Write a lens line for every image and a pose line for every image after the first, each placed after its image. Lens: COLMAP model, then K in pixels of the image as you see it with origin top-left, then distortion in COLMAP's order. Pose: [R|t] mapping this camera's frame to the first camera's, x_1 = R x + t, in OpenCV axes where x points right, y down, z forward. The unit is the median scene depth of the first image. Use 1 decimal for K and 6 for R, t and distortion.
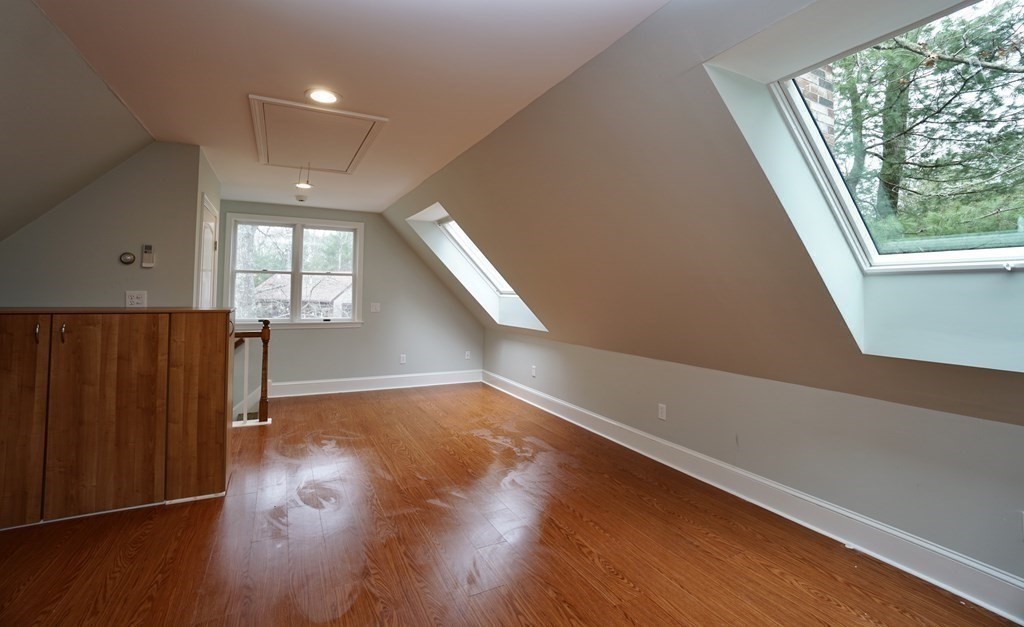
lens RADIAL K [[446.4, 0, 510.3], [0, 446.4, 274.5], [0, 0, 1]] dist [-0.063965, 0.022540]
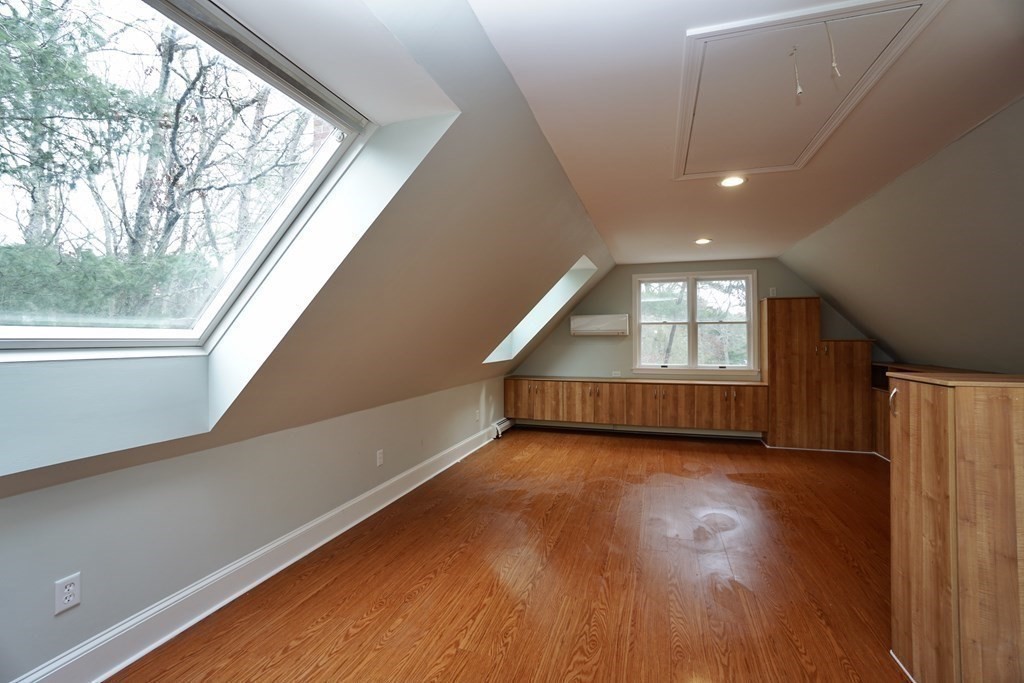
lens RADIAL K [[449.0, 0, 510.4], [0, 449.0, 328.8], [0, 0, 1]] dist [-0.066592, 0.024877]
pose [[-0.700443, 0.000328, 0.713708, -0.693979], [-0.035981, 0.998712, -0.035770, 0.057092], [-0.712801, -0.050735, -0.699529, 1.820580]]
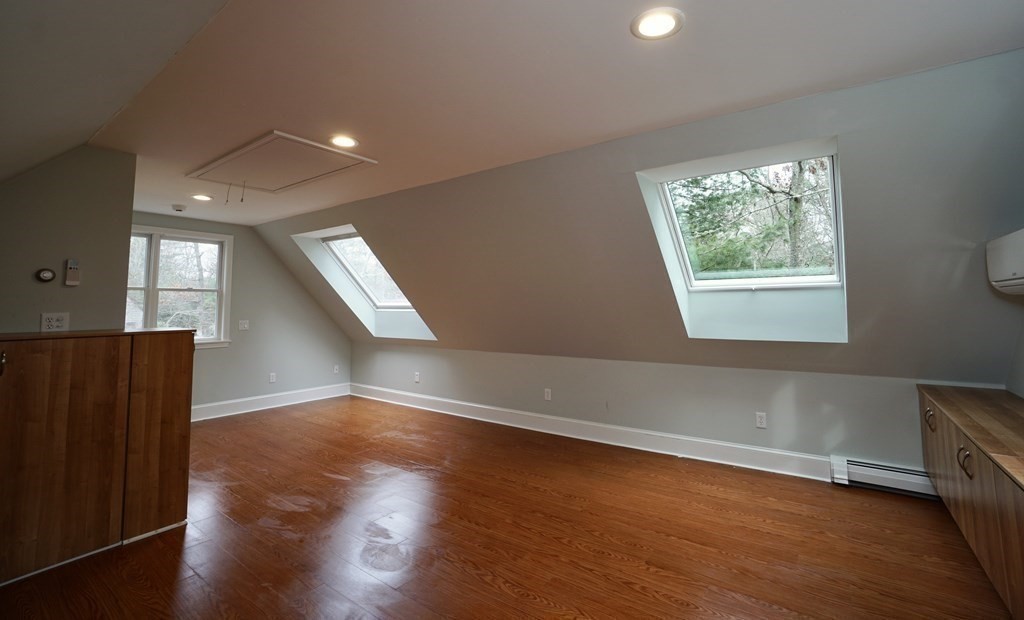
lens RADIAL K [[444.9, 0, 509.4], [0, 444.9, 268.8], [0, 0, 1]] dist [-0.063333, 0.022696]
pose [[0.895636, 0.017511, 0.444442, -0.433552], [0.001148, 0.999130, -0.041679, -0.013725], [-0.444785, 0.037839, 0.894837, -0.187507]]
